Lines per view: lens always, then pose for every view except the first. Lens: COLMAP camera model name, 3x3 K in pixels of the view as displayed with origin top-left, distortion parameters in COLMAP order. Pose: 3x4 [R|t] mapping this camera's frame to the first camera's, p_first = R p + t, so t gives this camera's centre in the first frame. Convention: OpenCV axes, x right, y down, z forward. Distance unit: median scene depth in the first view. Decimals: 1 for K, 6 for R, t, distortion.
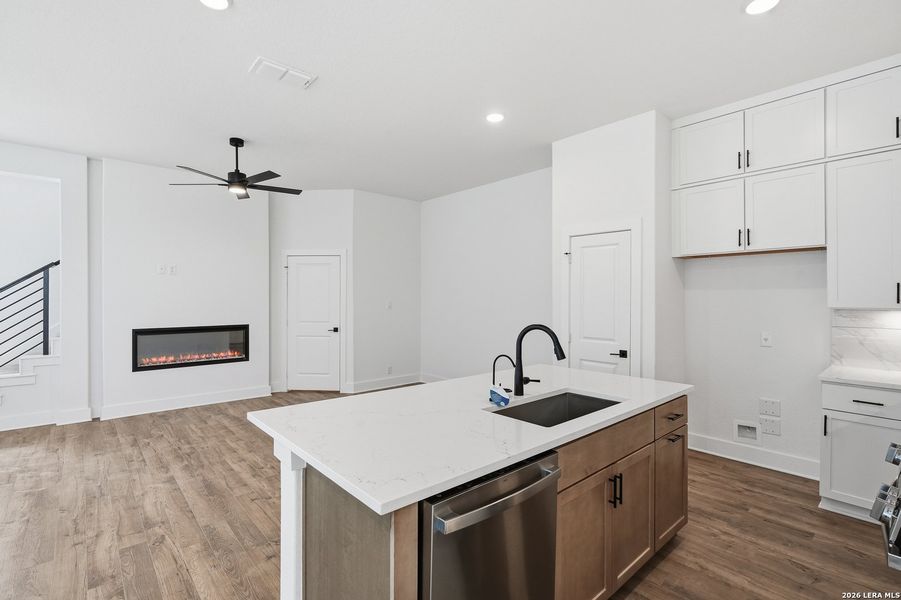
lens RADIAL K [[417.6, 0, 446.7], [0, 417.6, 299.8], [0, 0, 1]] dist [-0.012107, 0.005708]
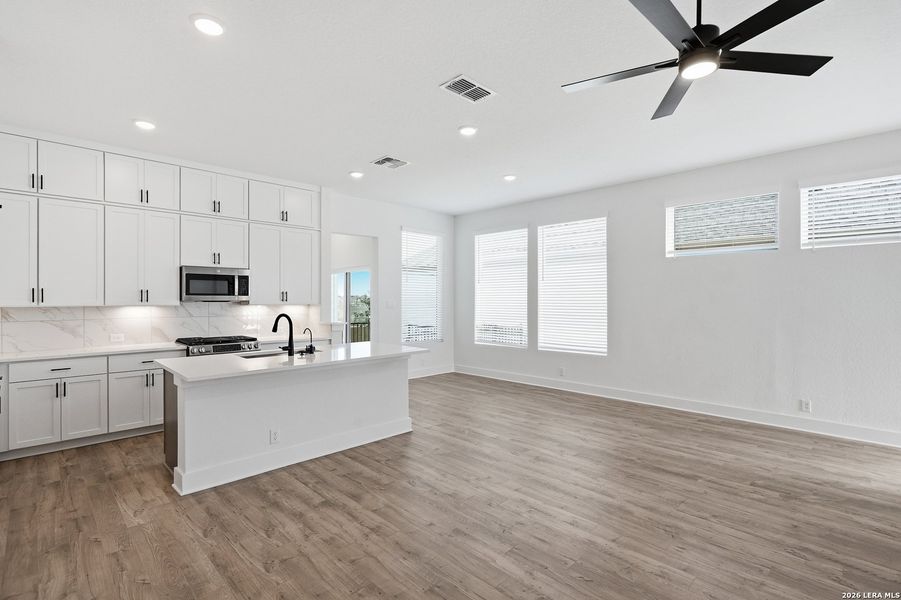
lens RADIAL K [[417.6, 0, 450.6], [0, 417.6, 302.6], [0, 0, 1]] dist [-0.012107, 0.005708]
pose [[-0.997975, -0.001852, -0.063582, -0.246114], [-0.002551, 0.999937, 0.010908, -0.007093], [0.063557, 0.011049, -0.997917, 1.822701]]
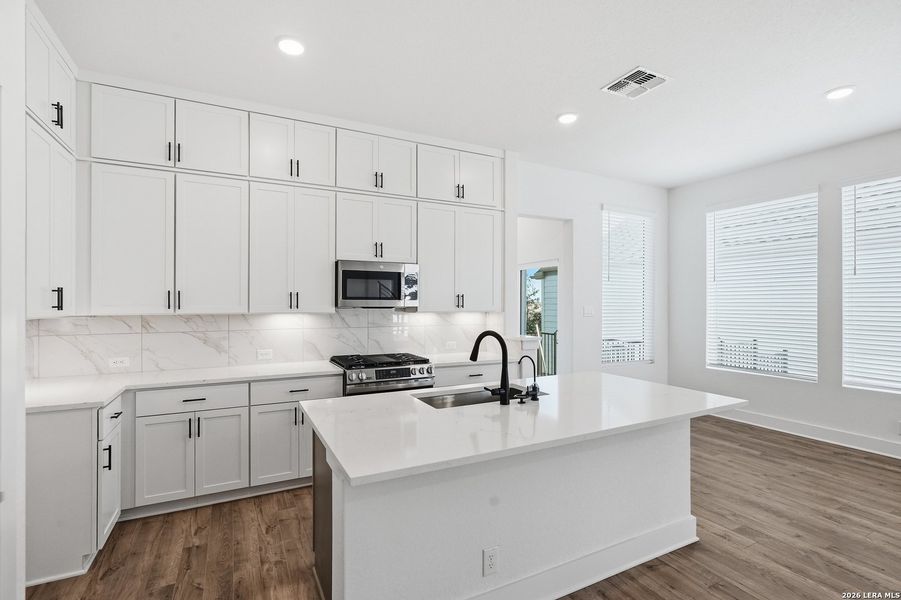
lens RADIAL K [[417.6, 0, 450.5], [0, 417.6, 306.7], [0, 0, 1]] dist [-0.012107, 0.005708]
pose [[-0.970353, -0.004251, 0.241656, 0.040591], [-0.001804, 0.999945, 0.010345, -0.007283], [-0.241687, 0.009603, -0.970307, 1.314562]]
